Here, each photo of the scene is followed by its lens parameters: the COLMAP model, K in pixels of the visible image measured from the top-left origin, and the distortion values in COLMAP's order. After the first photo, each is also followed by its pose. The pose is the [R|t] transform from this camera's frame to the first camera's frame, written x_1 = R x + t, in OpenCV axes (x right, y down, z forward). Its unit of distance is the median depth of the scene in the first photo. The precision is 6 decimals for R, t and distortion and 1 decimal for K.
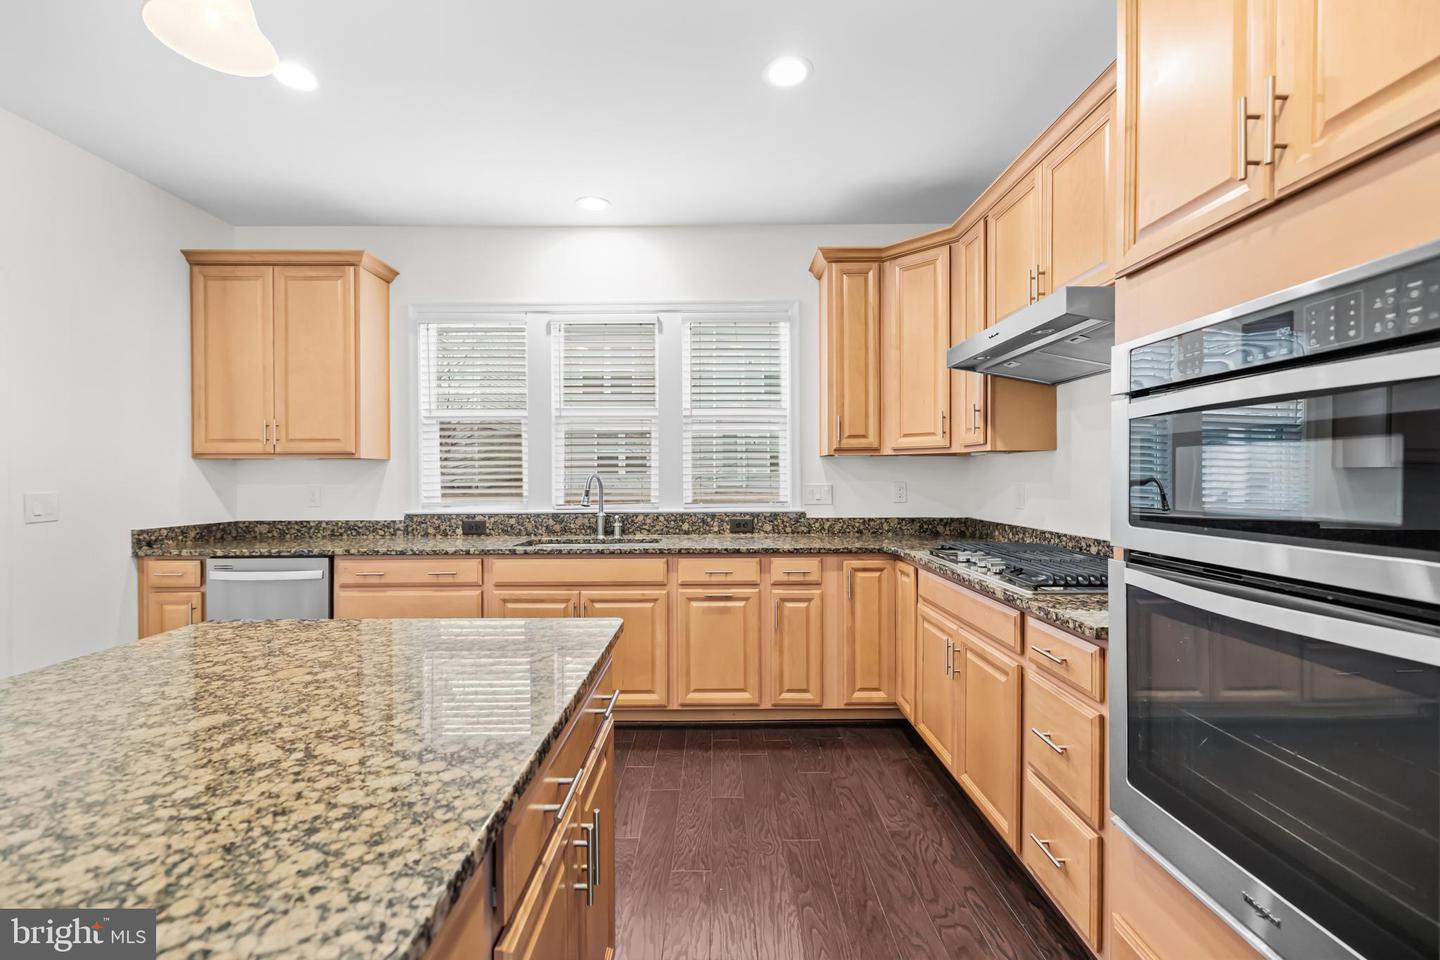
lens RADIAL K [[610.6, 0, 712.6], [0, 610.6, 477.6], [0, 0, 1]] dist [0.001688, 0.000296]
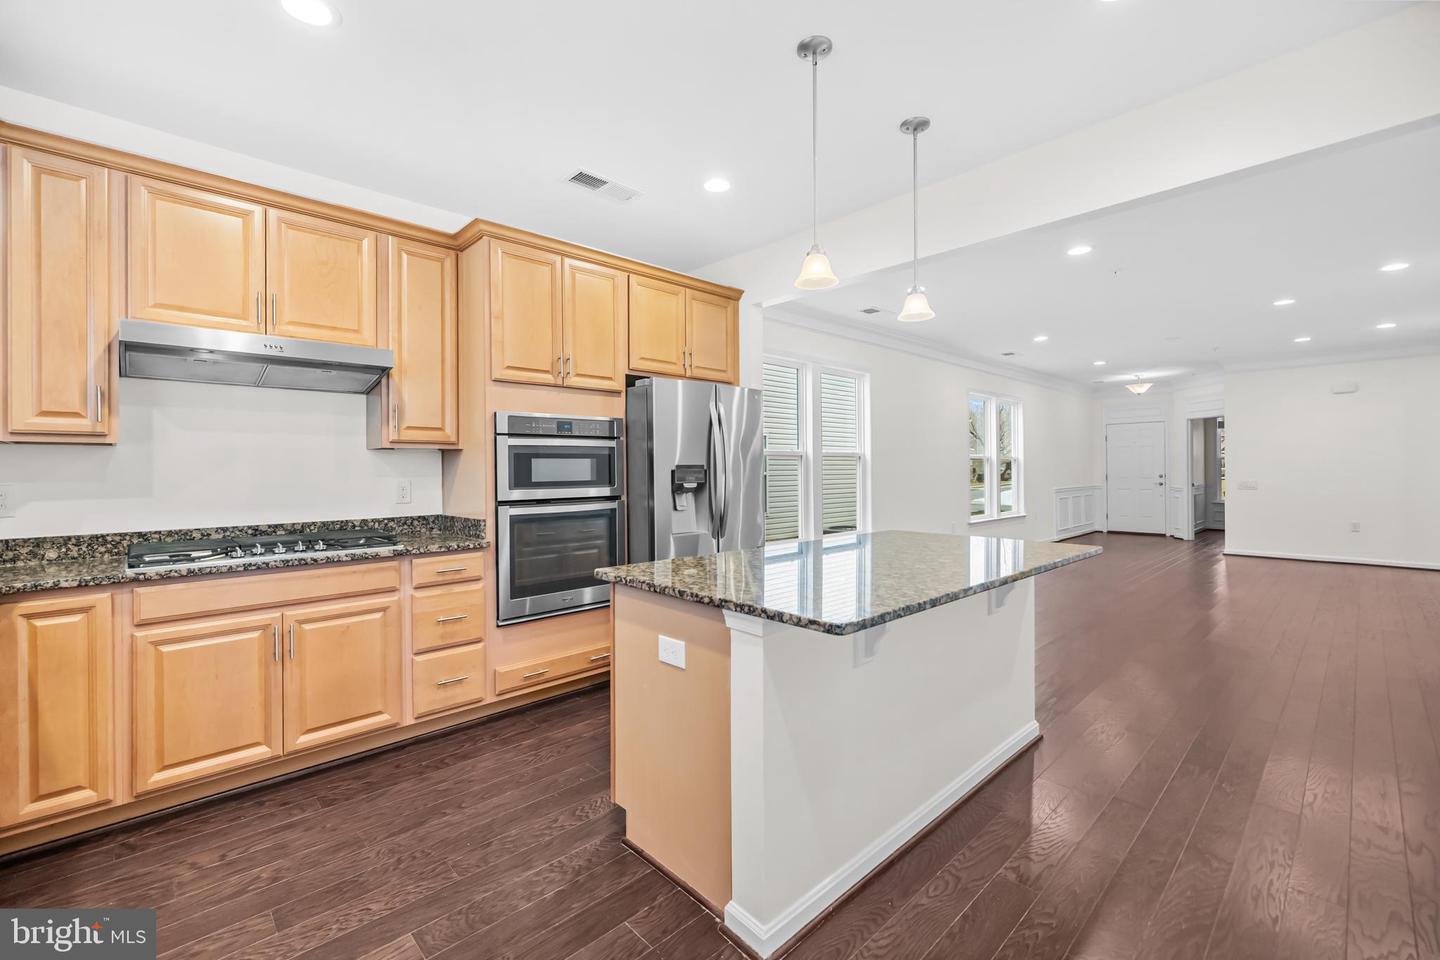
lens RADIAL K [[610.6, 0, 717.3], [0, 610.6, 467.7], [0, 0, 1]] dist [0.001688, 0.000296]
pose [[-0.693136, 0.010033, 0.720737, -0.659761], [0.013800, 0.999905, -0.000647, 0.001346], [-0.720675, 0.009498, -0.693208, 0.865504]]
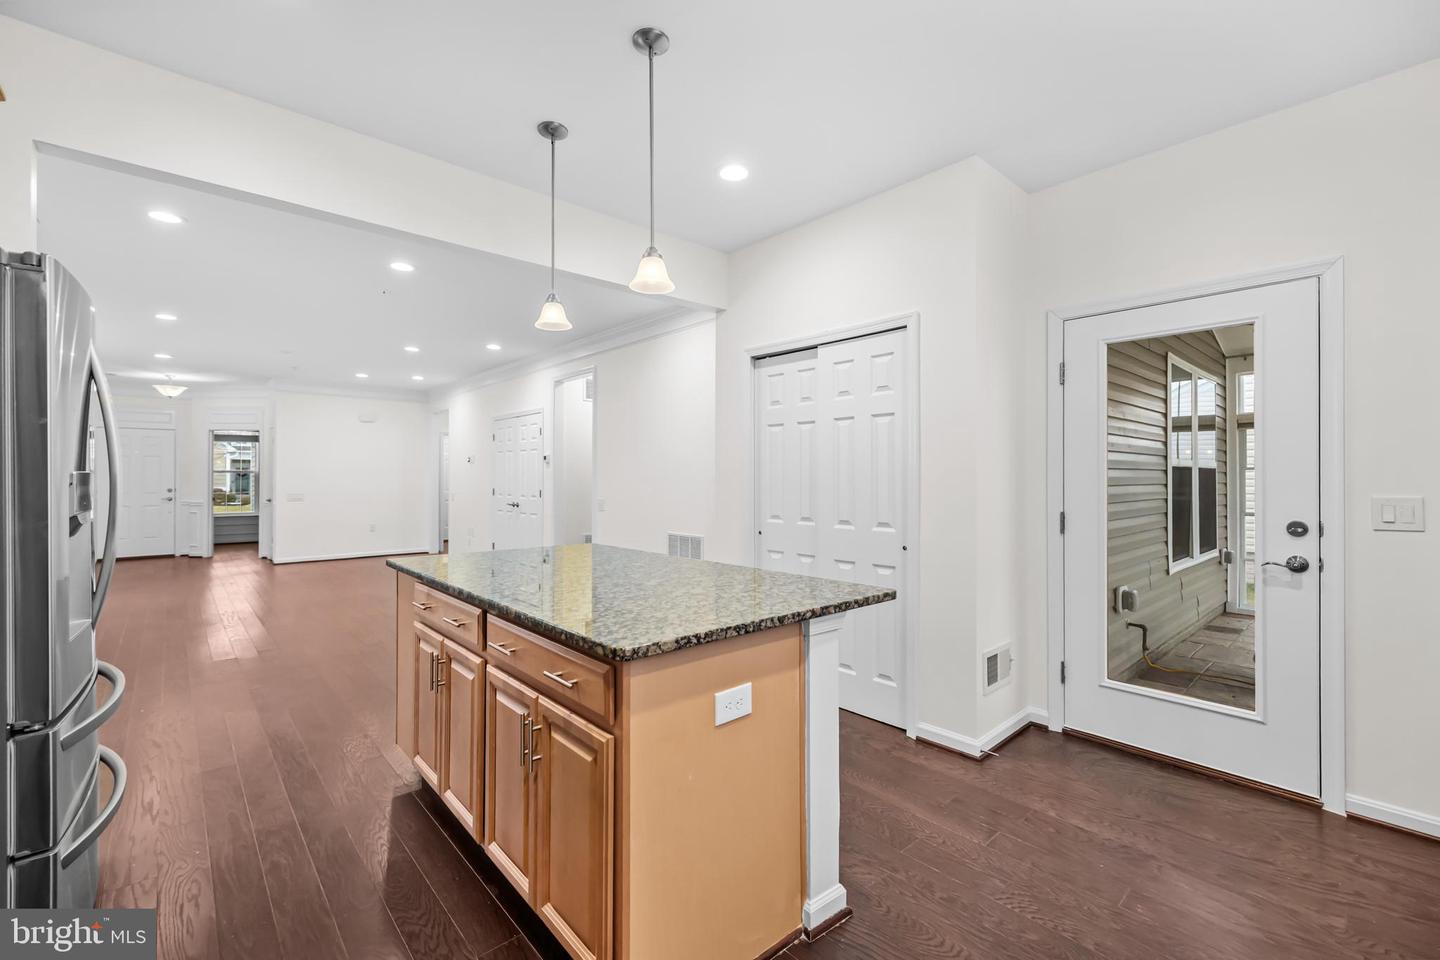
lens RADIAL K [[610.6, 0, 721.4], [0, 610.6, 472.9], [0, 0, 1]] dist [0.001688, 0.000296]
pose [[-0.736575, -0.002629, -0.676351, 0.160046], [-0.001541, 0.999996, -0.002209, -0.004393], [0.676354, -0.000585, -0.736576, 0.839638]]
